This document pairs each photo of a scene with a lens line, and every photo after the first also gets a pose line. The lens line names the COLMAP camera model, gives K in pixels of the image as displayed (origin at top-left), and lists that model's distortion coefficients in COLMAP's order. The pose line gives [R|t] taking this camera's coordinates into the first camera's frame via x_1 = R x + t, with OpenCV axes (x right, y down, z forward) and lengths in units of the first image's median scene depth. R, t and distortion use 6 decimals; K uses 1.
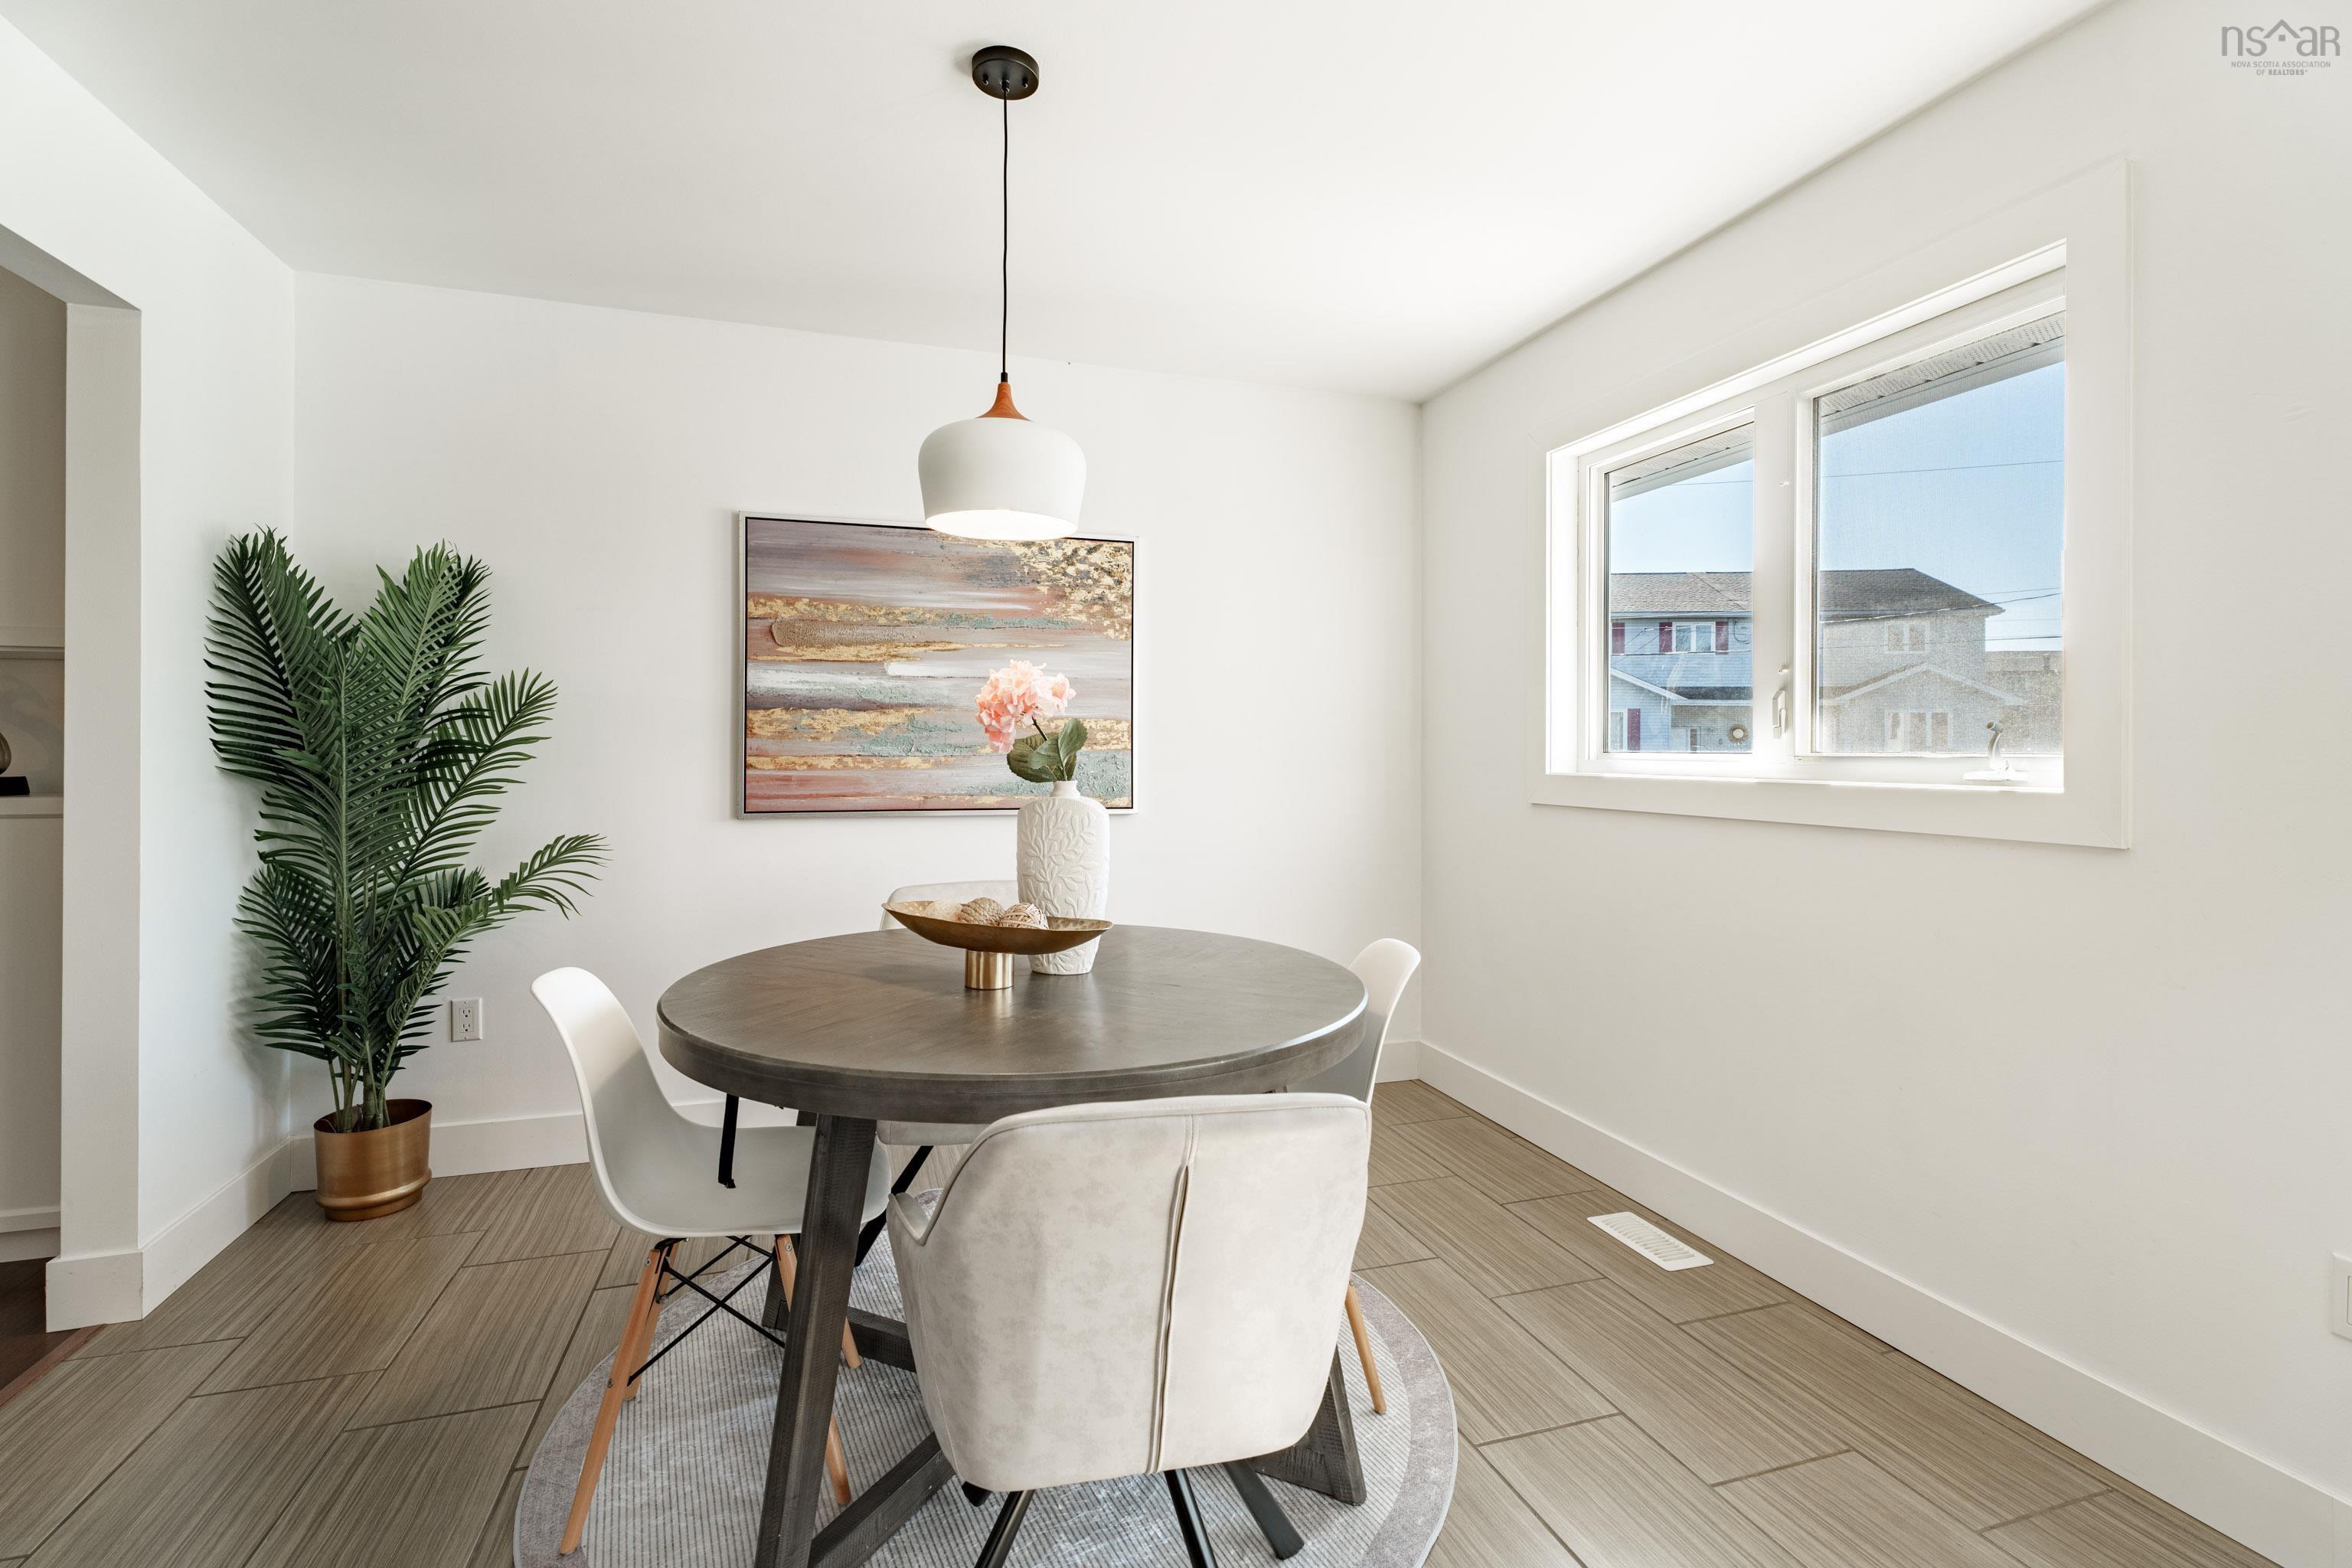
lens RADIAL K [[1068.2, 0, 1179.7], [0, 1068.2, 745.4], [0, 0, 1]] dist [0.000094, -0.001146]
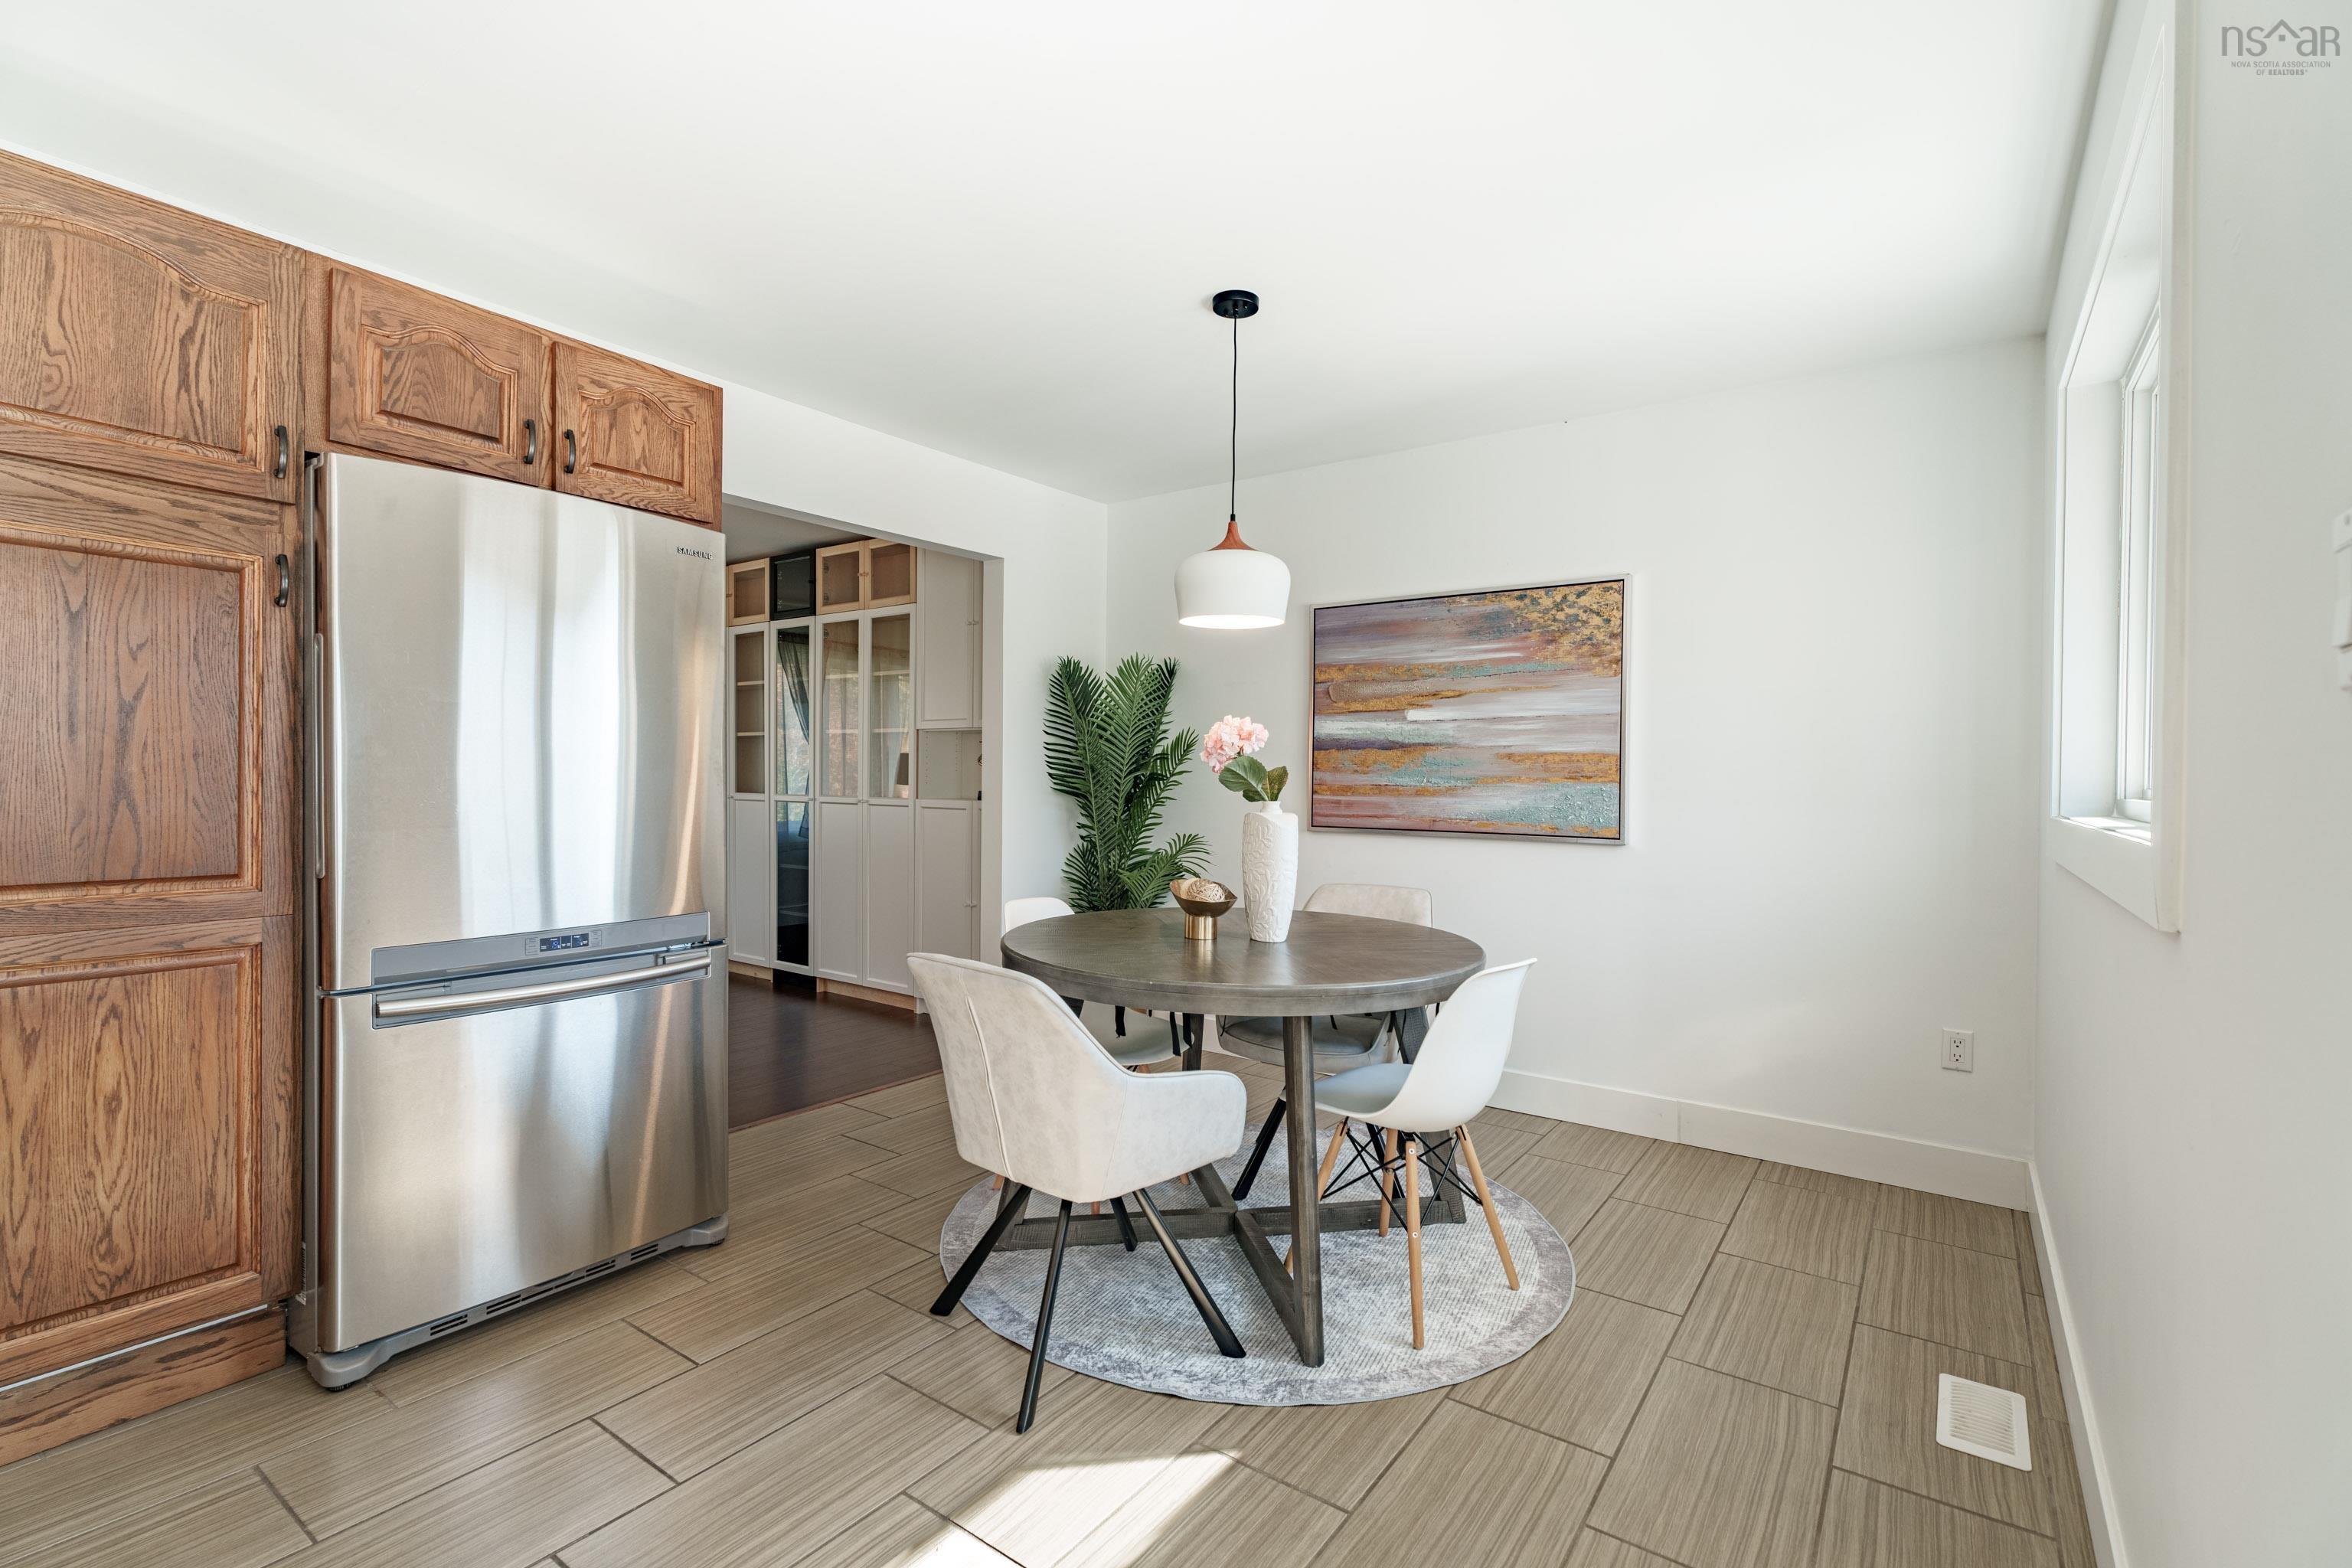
lens RADIAL K [[1068.2, 0, 1182.4], [0, 1068.2, 784.9], [0, 0, 1]] dist [0.000094, -0.001146]
pose [[0.589767, 0.008802, -0.807526, 0.581728], [-0.006765, 0.999959, 0.005958, 0.003002], [0.807545, 0.001949, 0.589802, 0.062042]]
